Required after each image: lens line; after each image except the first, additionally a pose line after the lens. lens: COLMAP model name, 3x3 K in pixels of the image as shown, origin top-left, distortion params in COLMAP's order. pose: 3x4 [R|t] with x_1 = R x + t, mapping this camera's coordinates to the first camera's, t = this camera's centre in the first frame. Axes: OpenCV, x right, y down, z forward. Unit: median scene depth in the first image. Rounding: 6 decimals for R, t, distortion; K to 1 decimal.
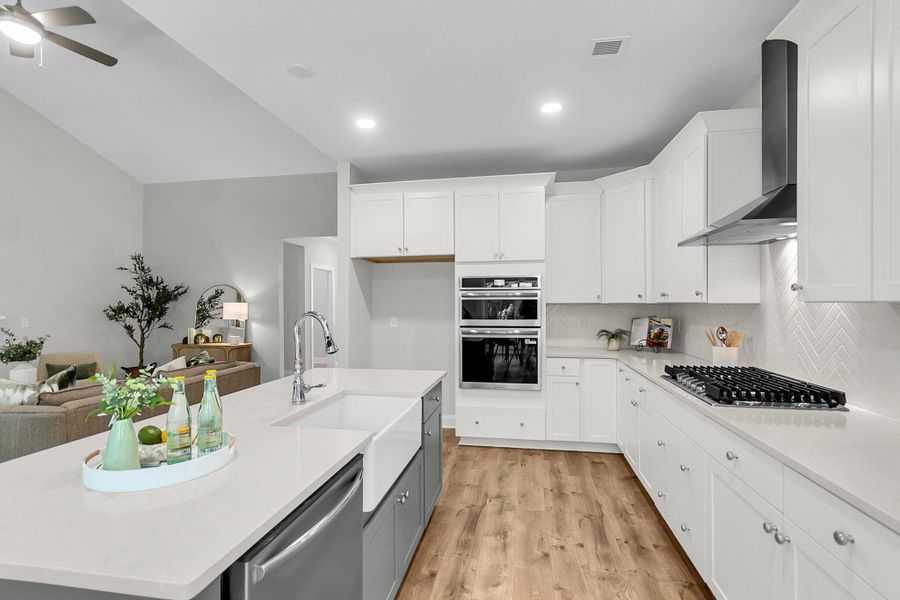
lens RADIAL K [[442.3, 0, 449.6], [0, 442.3, 303.7], [0, 0, 1]] dist [0.002163, 0.001496]
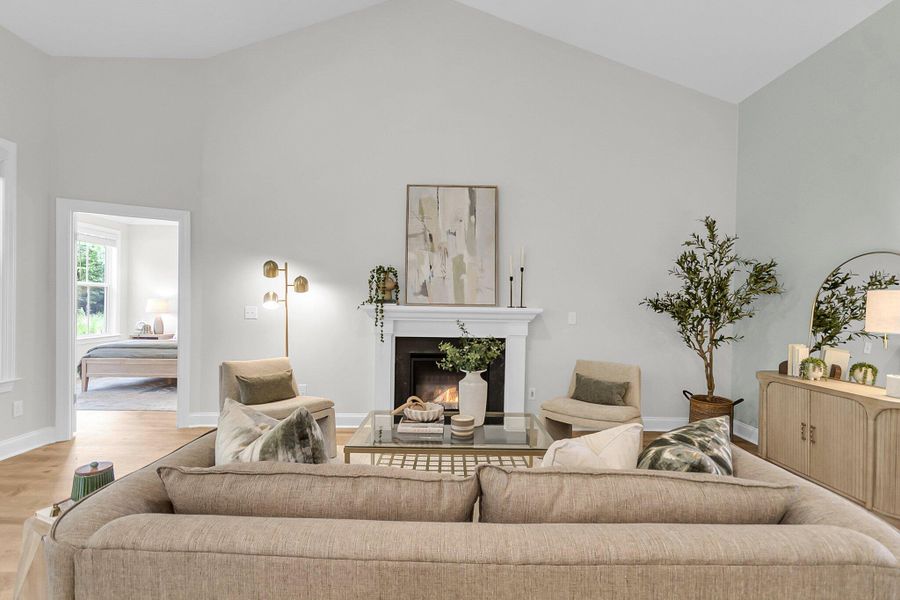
lens RADIAL K [[427.8, 0, 447.9], [0, 427.8, 299.7], [0, 0, 1]] dist [-0.006657, 0.001557]
pose [[0.158289, 0.017487, -0.987238, -0.169660], [-0.007971, 0.999833, 0.016432, -0.001194], [0.987361, 0.005268, 0.158401, 0.534179]]
